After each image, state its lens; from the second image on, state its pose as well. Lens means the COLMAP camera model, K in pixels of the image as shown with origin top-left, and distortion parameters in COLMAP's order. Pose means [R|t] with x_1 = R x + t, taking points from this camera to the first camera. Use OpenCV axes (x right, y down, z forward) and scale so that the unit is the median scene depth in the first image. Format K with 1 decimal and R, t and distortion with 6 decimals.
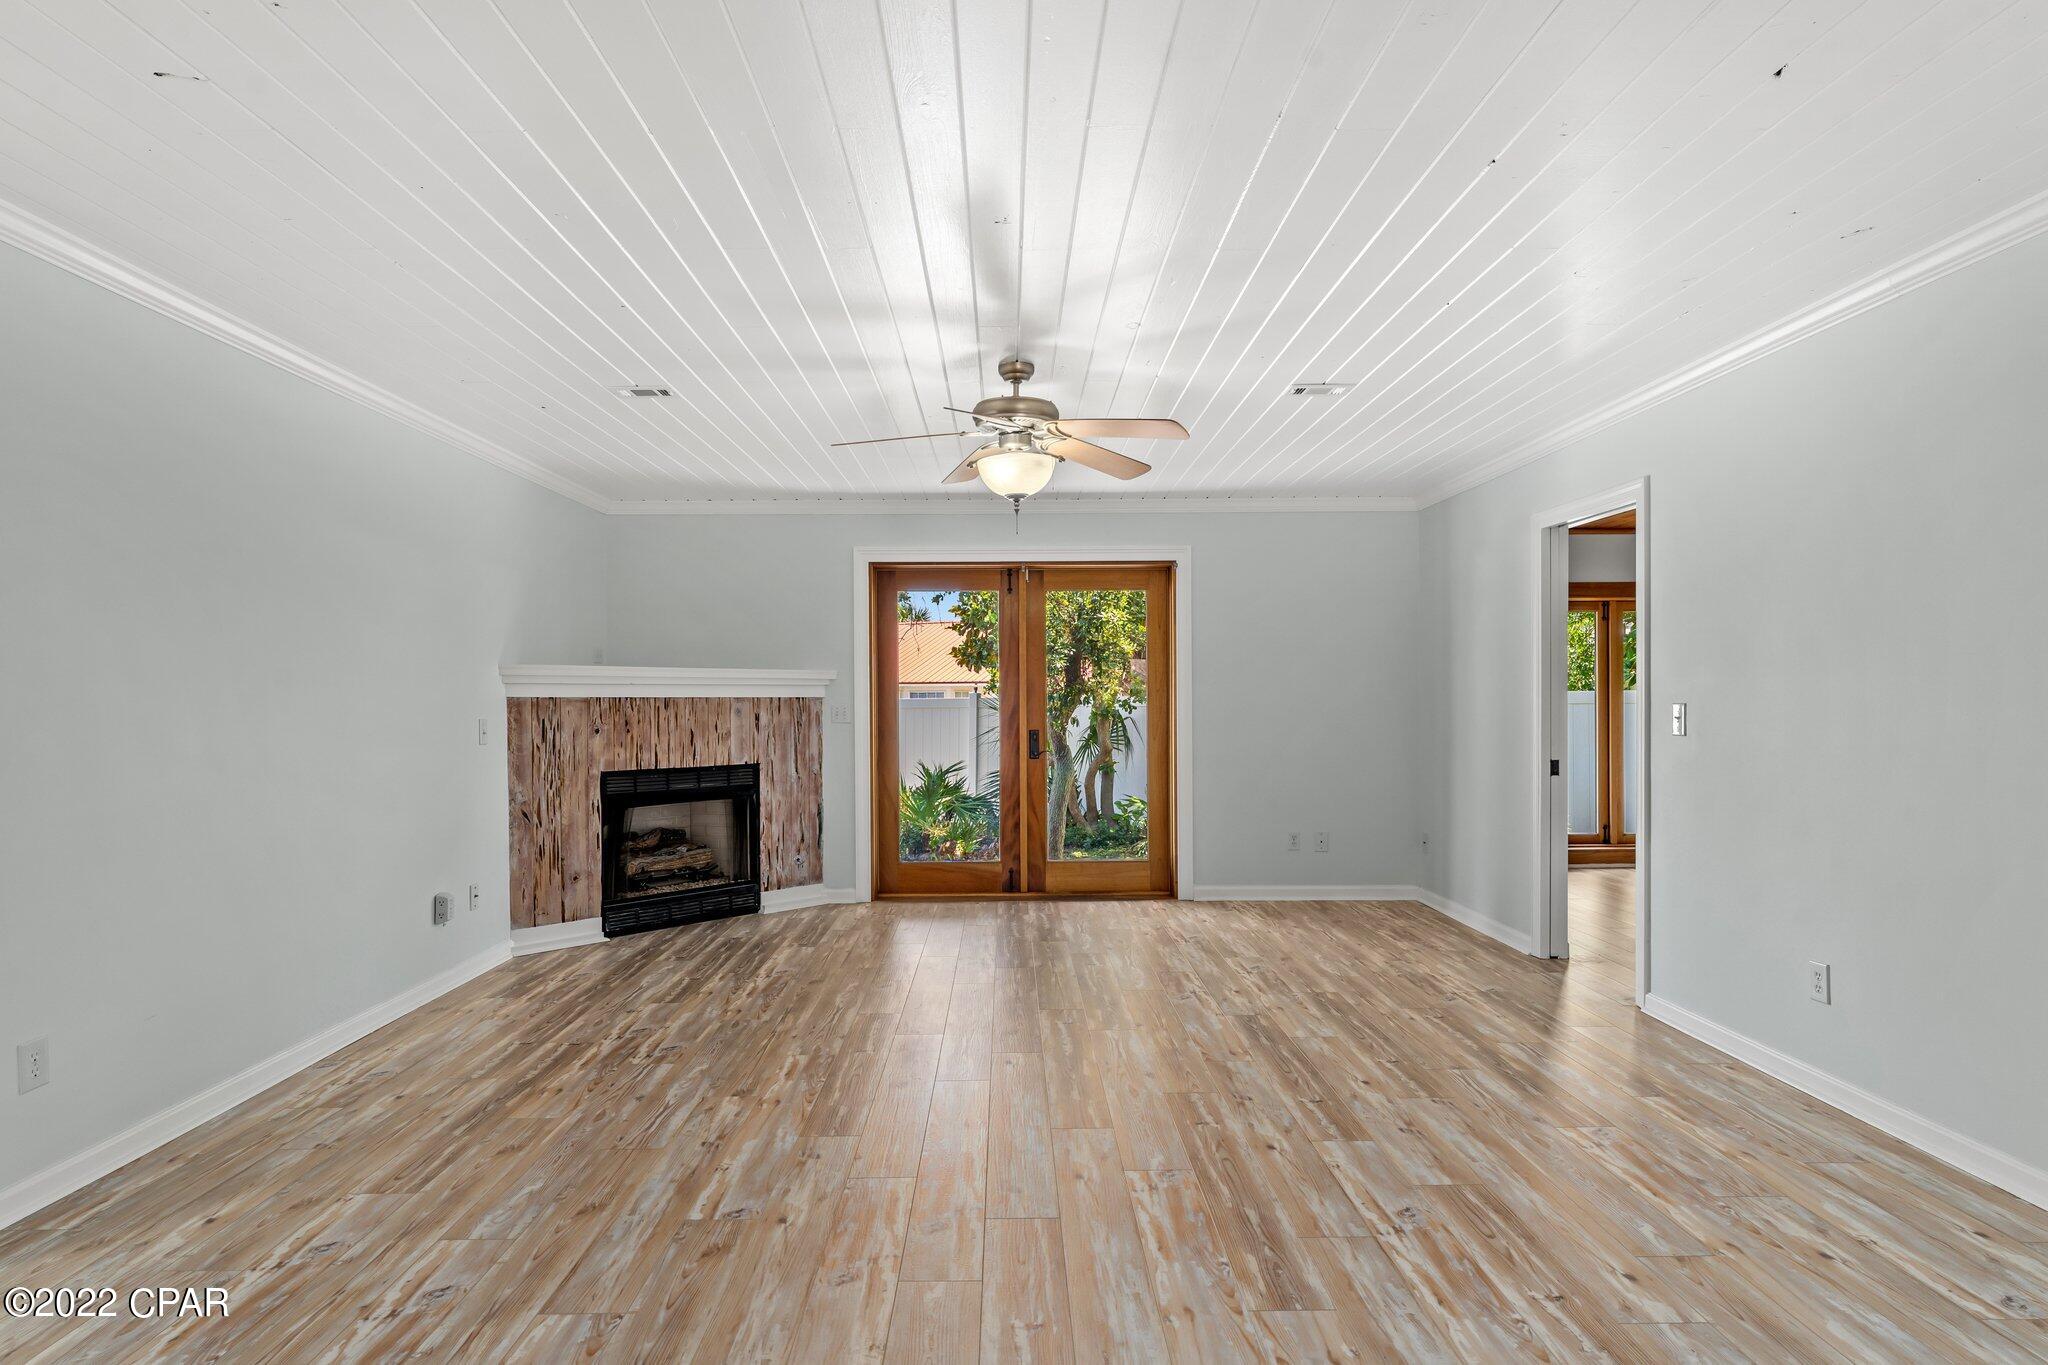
lens RADIAL K [[1078.8, 0, 992.8], [0, 1078.8, 713.6], [0, 0, 1]] dist [-0.004511, 0.000350]
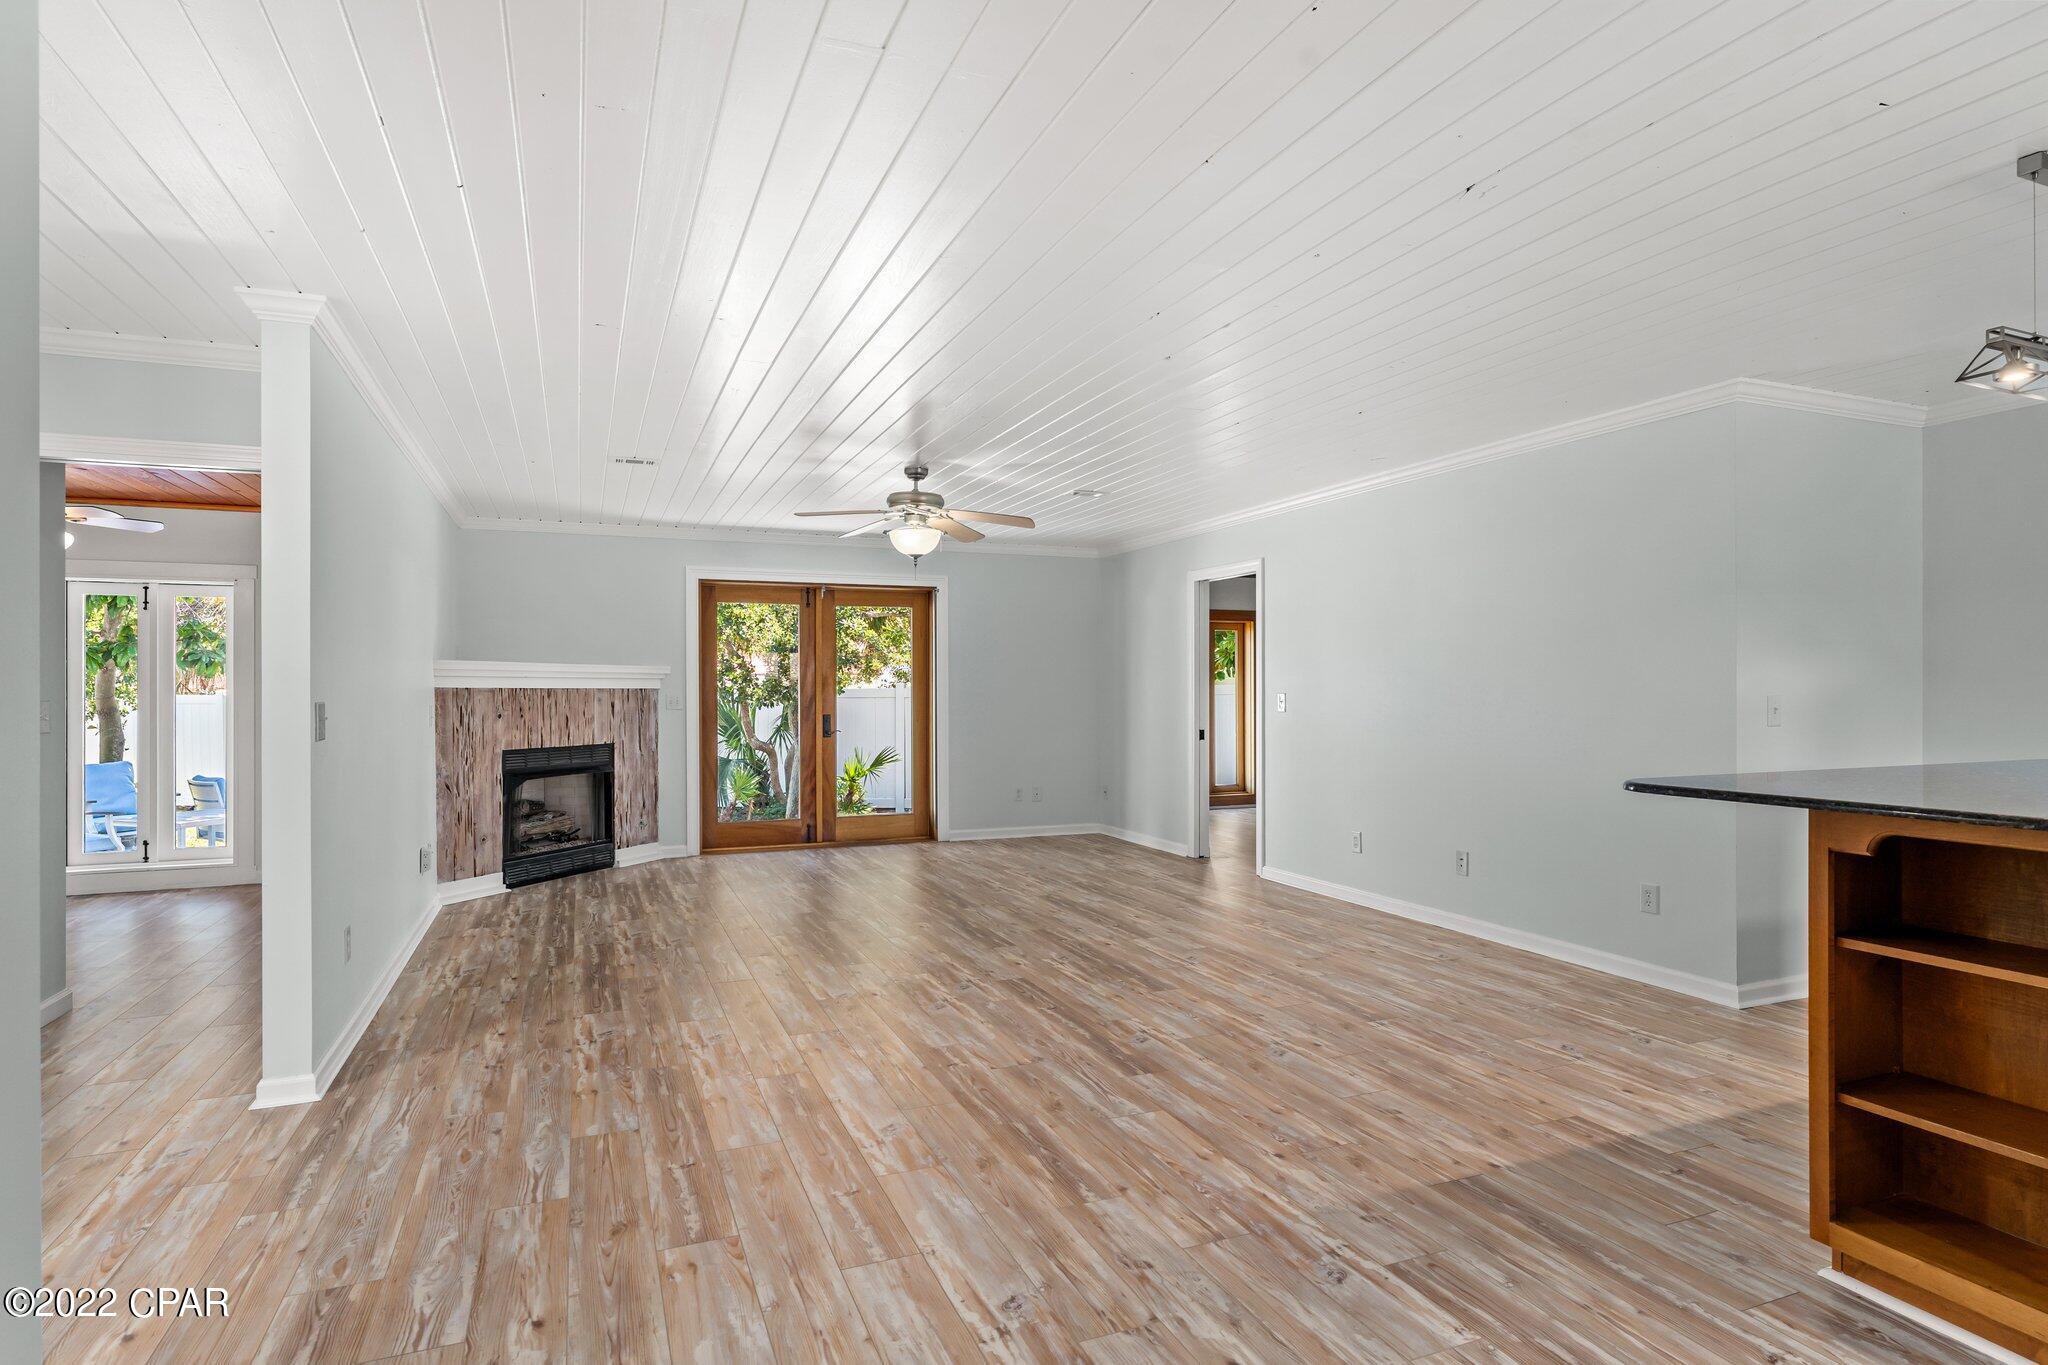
lens RADIAL K [[1078.8, 0, 964.8], [0, 1078.8, 688.5], [0, 0, 1]] dist [-0.004511, 0.000350]
pose [[0.937086, 0.002258, 0.349090, -0.325666], [0.003844, 0.999852, -0.016787, 0.008154], [-0.349076, 0.017073, 0.936939, -0.324416]]
